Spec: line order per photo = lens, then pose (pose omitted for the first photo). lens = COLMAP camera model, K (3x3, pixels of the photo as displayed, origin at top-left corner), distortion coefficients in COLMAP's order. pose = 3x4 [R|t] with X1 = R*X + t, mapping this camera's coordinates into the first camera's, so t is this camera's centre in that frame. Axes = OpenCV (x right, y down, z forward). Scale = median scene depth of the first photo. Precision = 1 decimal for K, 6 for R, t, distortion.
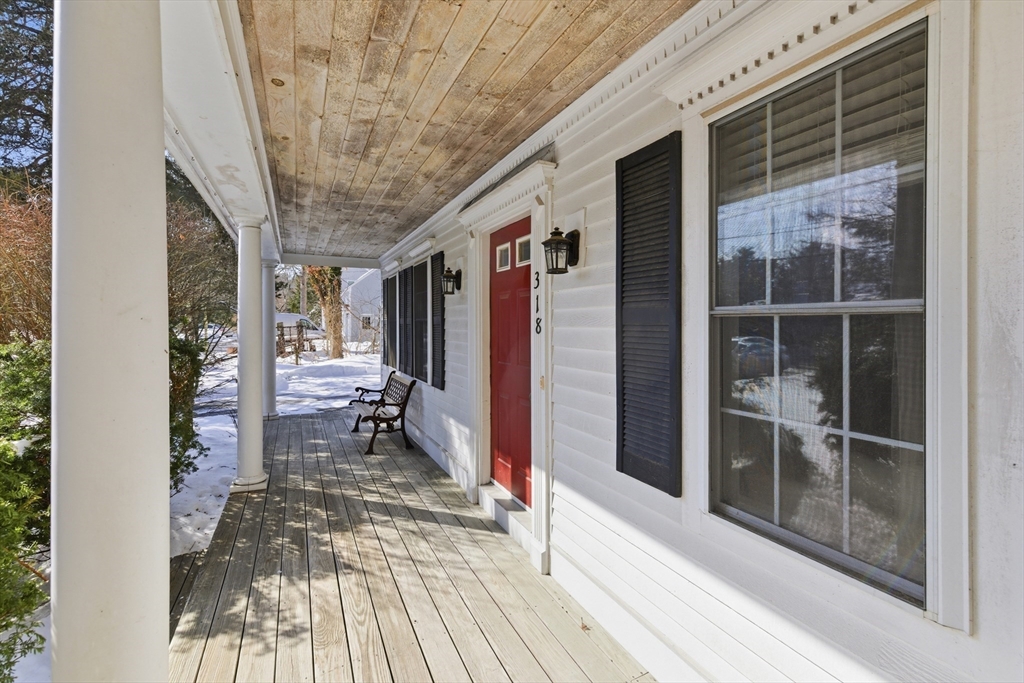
lens RADIAL K [[456.9, 0, 516.9], [0, 456.9, 325.9], [0, 0, 1]] dist [0.015936, -0.000272]
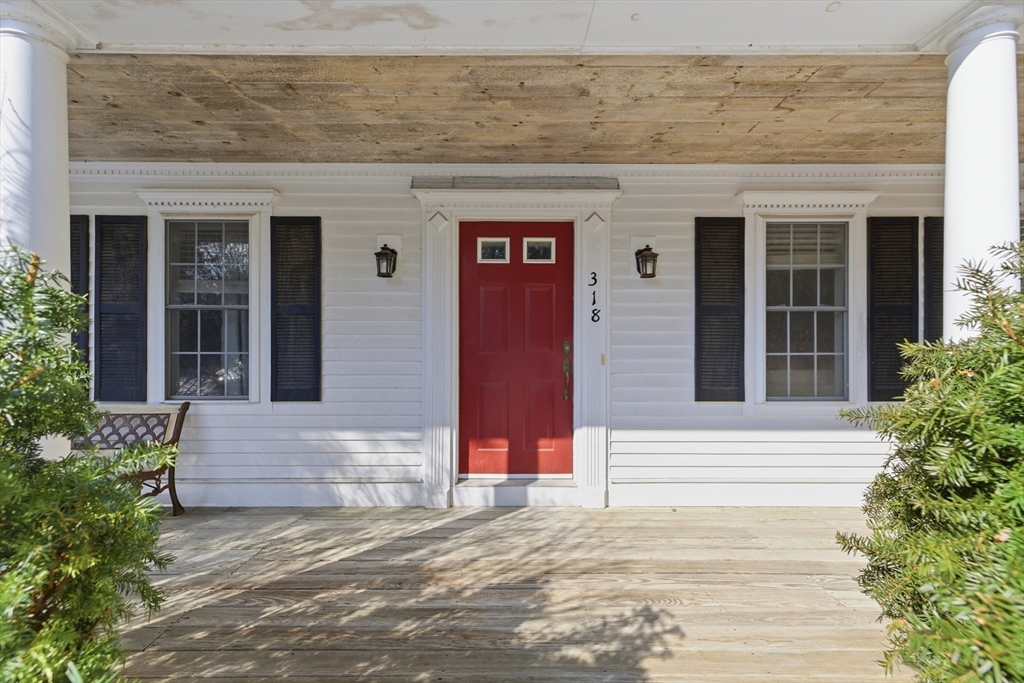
lens RADIAL K [[436.2, 0, 497.6], [0, 436.2, 343.6], [0, 0, 1]] dist [0.010022, -0.000320]
pose [[0.445091, 0.003788, 0.895477, -0.984859], [-0.000324, 0.999992, -0.004069, 0.070912], [-0.895485, 0.001521, 0.445089, 0.599352]]
